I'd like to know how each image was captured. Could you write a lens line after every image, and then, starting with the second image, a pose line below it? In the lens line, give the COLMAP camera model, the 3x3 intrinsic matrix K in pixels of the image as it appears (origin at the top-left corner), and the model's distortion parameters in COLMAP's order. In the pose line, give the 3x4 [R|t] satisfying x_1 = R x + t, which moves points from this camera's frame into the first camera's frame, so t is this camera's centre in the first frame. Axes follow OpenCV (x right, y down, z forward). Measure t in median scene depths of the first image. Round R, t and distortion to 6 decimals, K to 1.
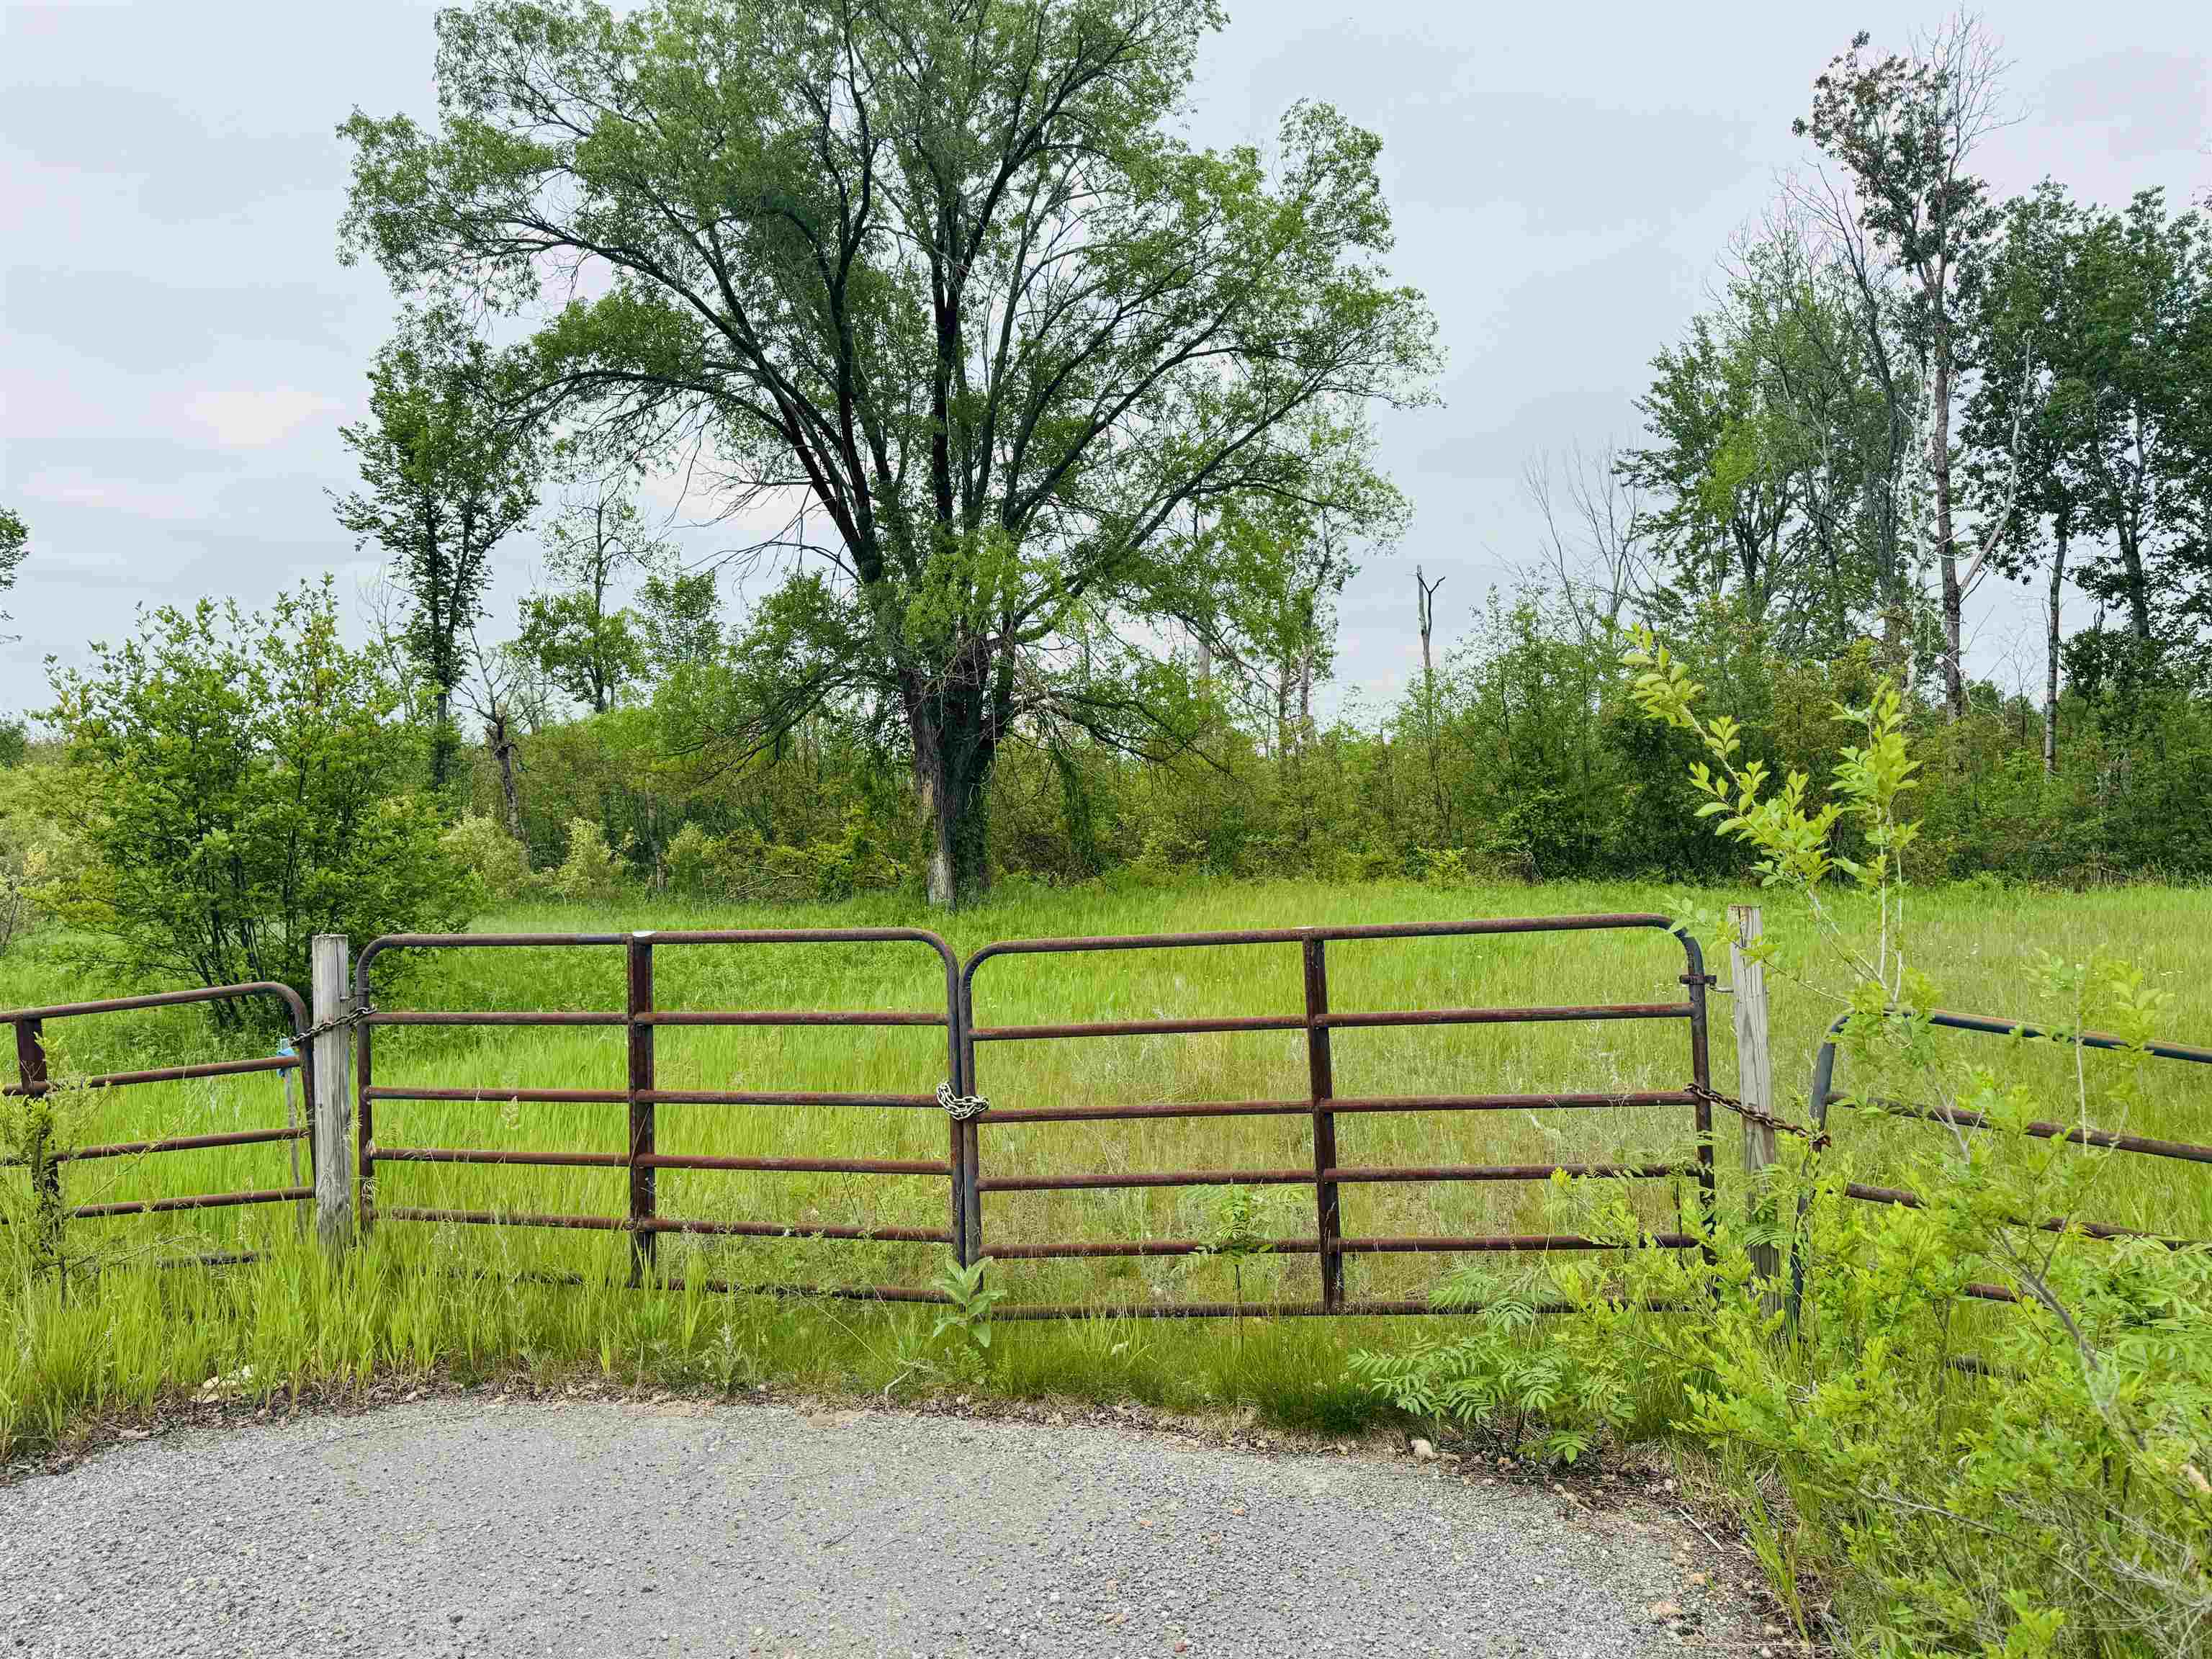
lens RADIAL K [[1570.3, 0, 1106.0], [0, 1570.3, 829.5], [0, 0, 1]] dist [0.060124, -0.067320]
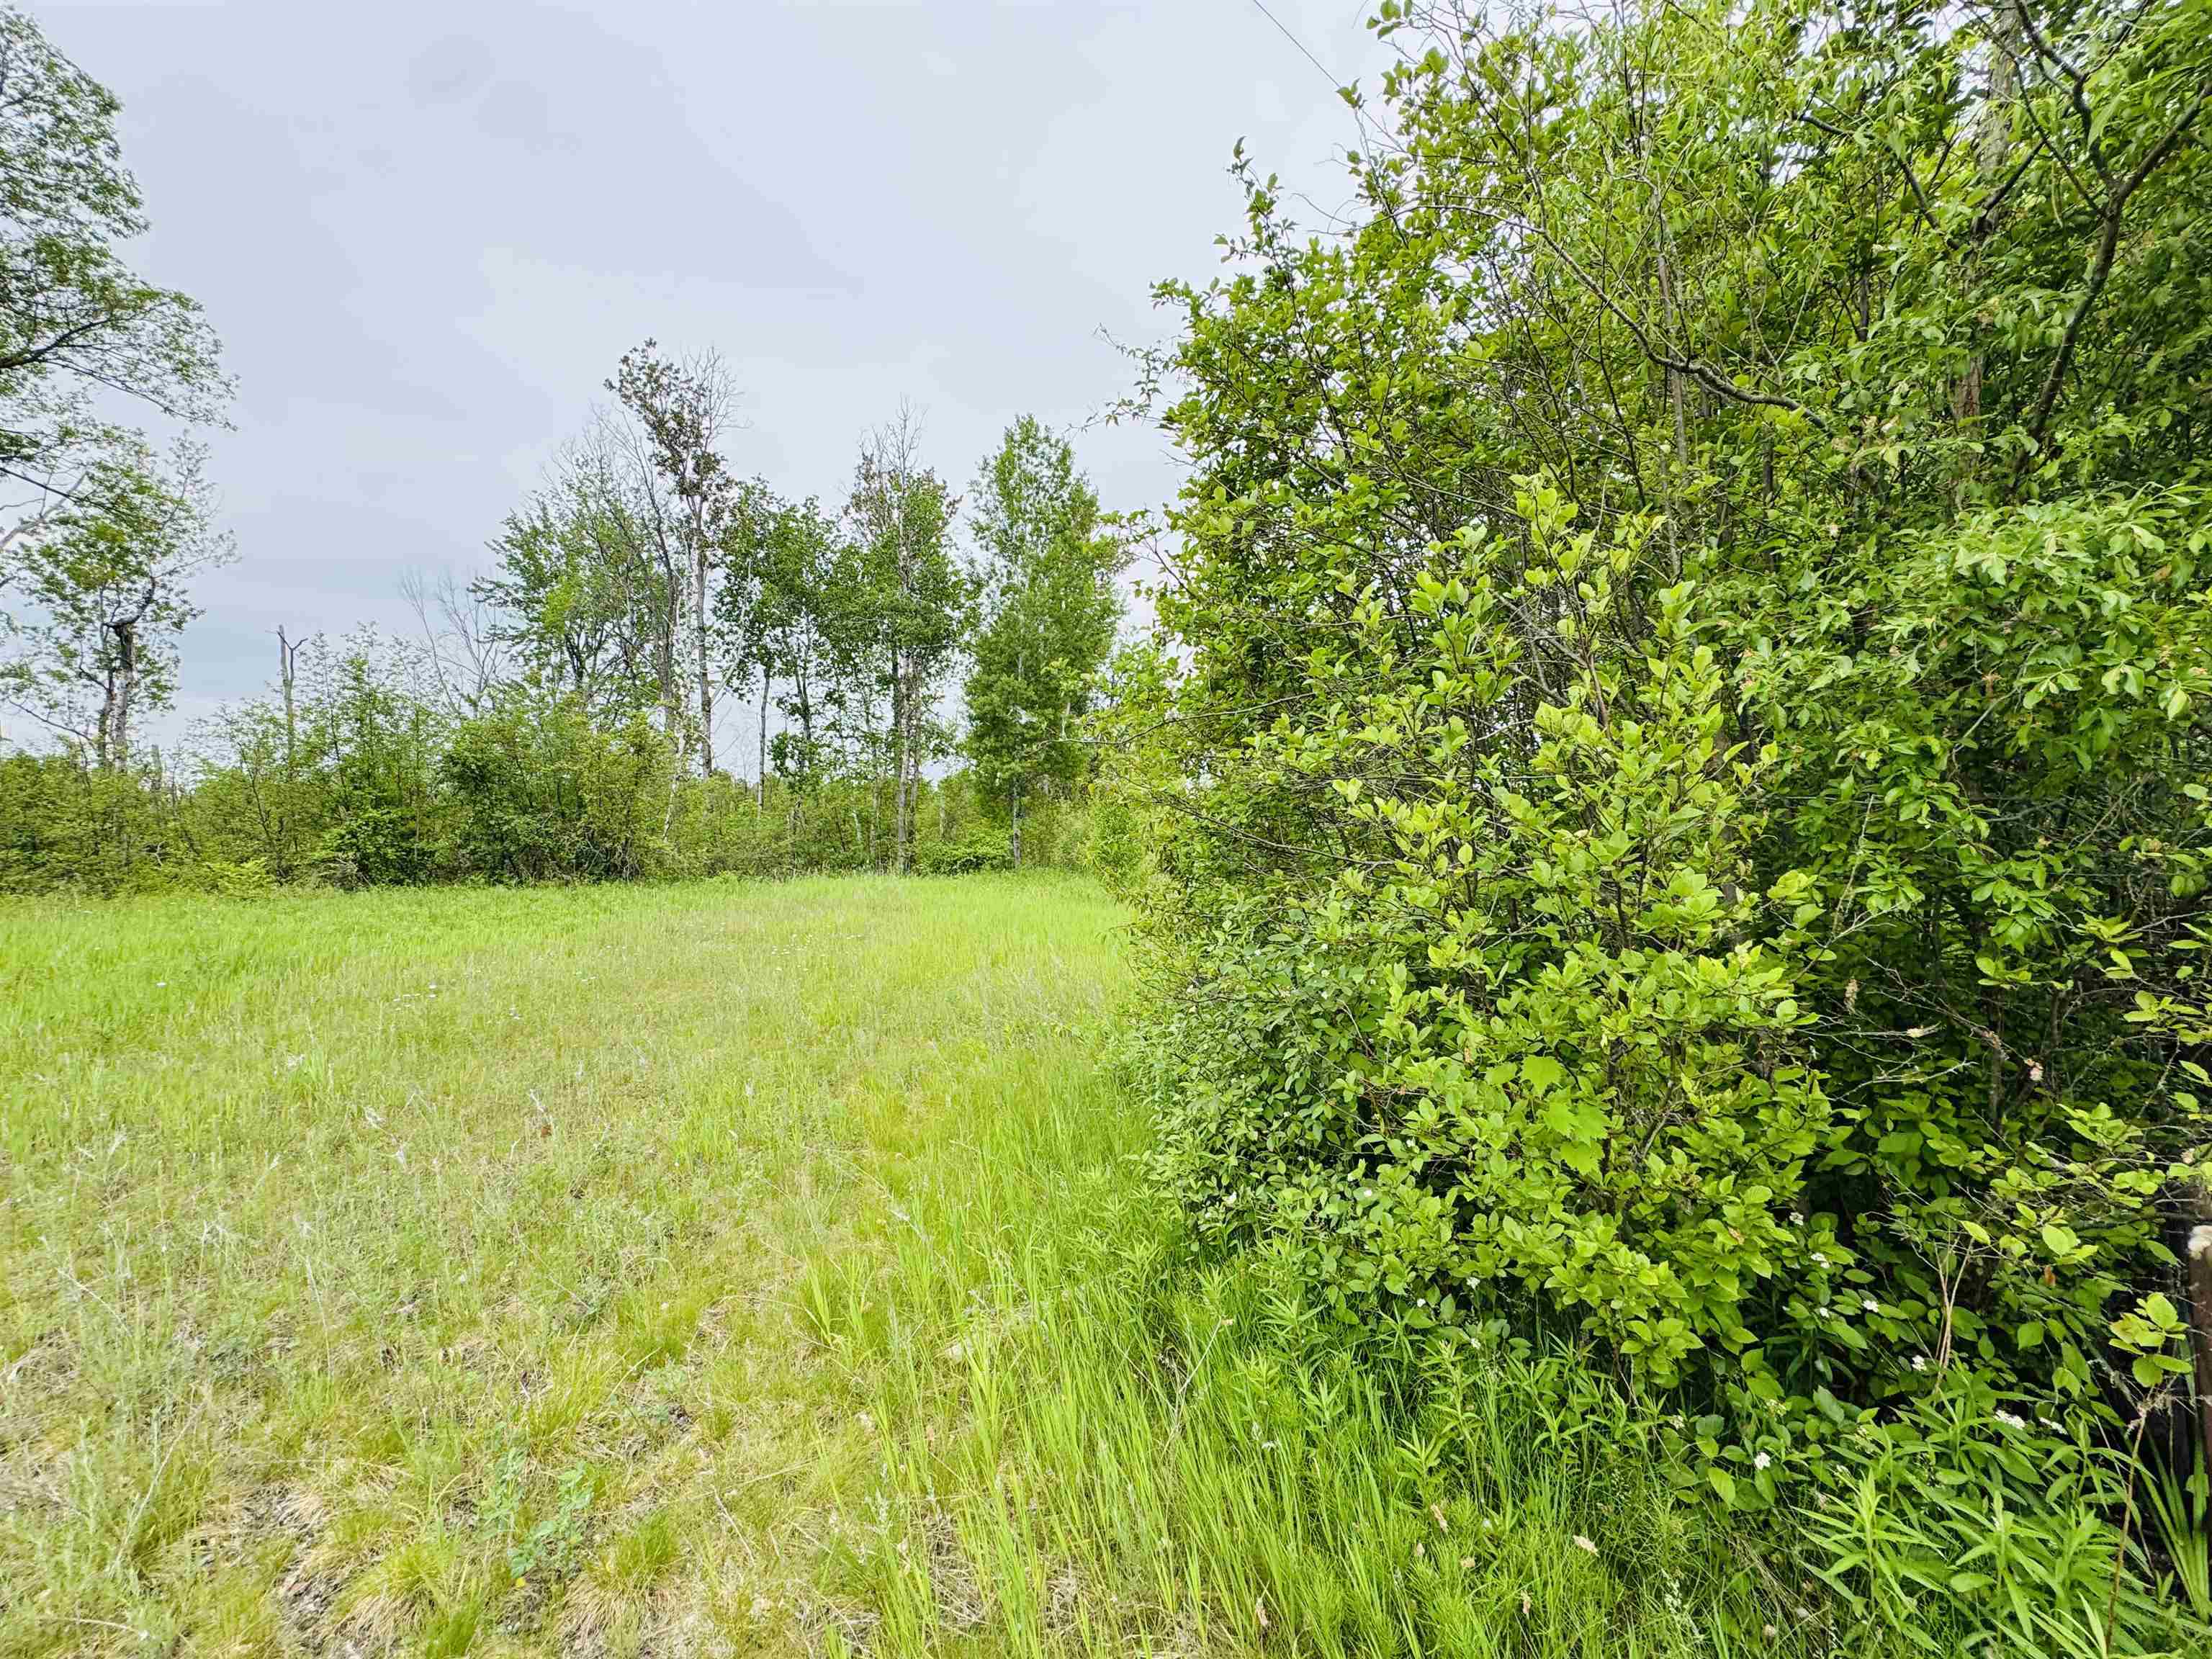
lens RADIAL K [[884.8, 0, 1106.0], [0, 884.8, 829.5], [0, 0, 1]] dist [-0.000786, 0.000066]
pose [[0.610855, 0.013744, 0.791623, 0.063032], [0.007488, 0.999704, -0.023135, 0.005612], [-0.791707, 0.020060, 0.610572, 0.118701]]
